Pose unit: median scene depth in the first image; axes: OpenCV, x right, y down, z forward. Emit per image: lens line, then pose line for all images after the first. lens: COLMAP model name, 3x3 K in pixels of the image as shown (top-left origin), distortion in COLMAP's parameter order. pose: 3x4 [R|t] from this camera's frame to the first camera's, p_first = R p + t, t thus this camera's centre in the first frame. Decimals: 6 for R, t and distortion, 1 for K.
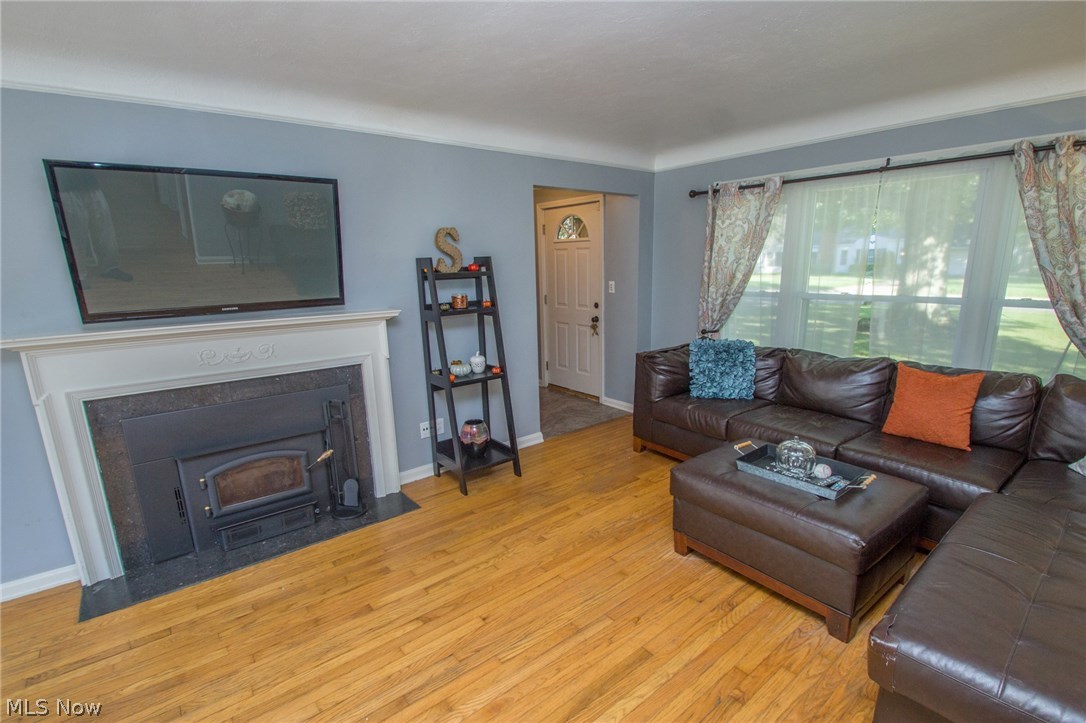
lens RADIAL K [[508.8, 0, 553.1], [0, 508.8, 383.6], [0, 0, 1]] dist [0.015581, -0.018057]
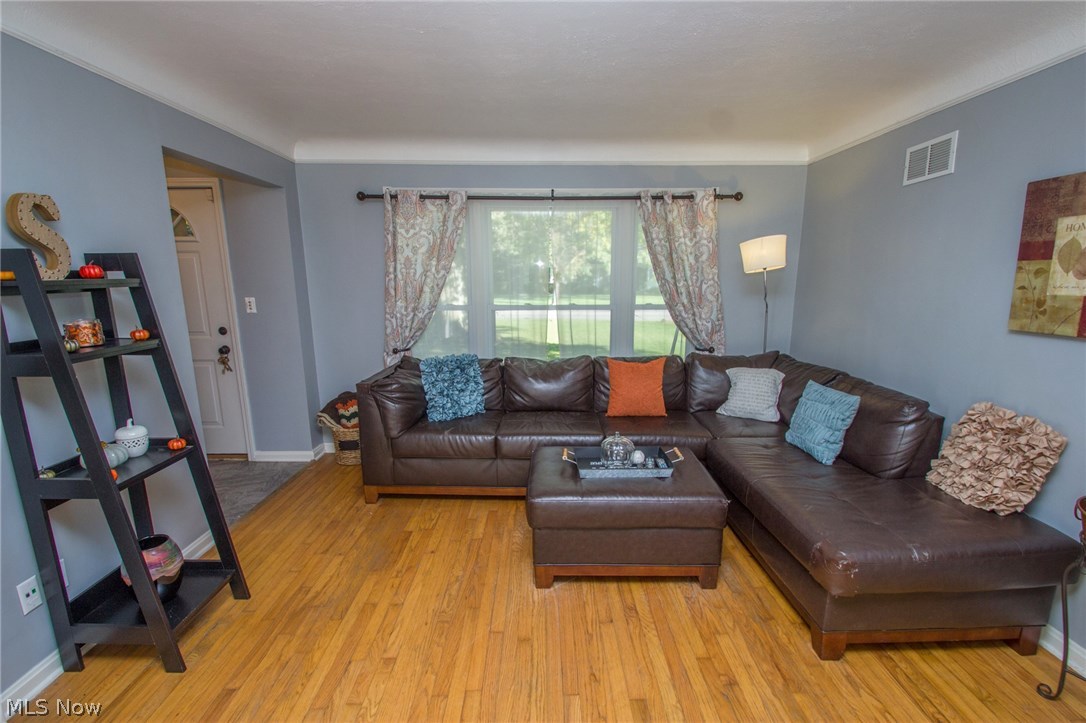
lens RADIAL K [[506.6, 0, 544.7], [0, 506.6, 383.1], [0, 0, 1]] dist [0.018012, -0.020834]
pose [[0.615989, -0.142112, 0.774830, -0.291387], [0.171367, 0.984212, 0.044278, -0.047913], [-0.768889, 0.105505, 0.630617, 0.281666]]
